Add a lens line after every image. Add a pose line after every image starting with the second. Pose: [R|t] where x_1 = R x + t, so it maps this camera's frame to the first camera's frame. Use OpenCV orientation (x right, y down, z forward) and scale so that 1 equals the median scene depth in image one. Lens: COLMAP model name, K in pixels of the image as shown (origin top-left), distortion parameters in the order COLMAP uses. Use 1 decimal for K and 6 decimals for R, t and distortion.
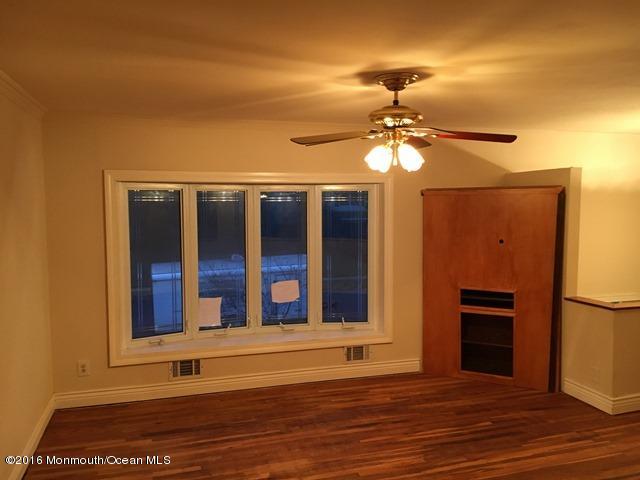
lens RADIAL K [[548.2, 0, 319.3], [0, 548.2, 240.9], [0, 0, 1]] dist [0.044713, -0.028935]
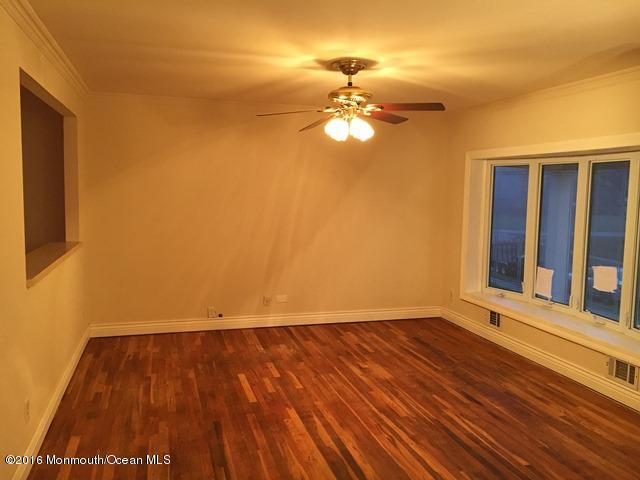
lens RADIAL K [[548.2, 0, 319.6], [0, 548.2, 238.3], [0, 0, 1]] dist [0.044713, -0.028935]
pose [[-0.007734, 0.095947, -0.995356, 1.034283], [-0.098225, 0.990500, 0.096242, -0.013871], [0.995134, 0.098513, 0.001764, 0.706012]]
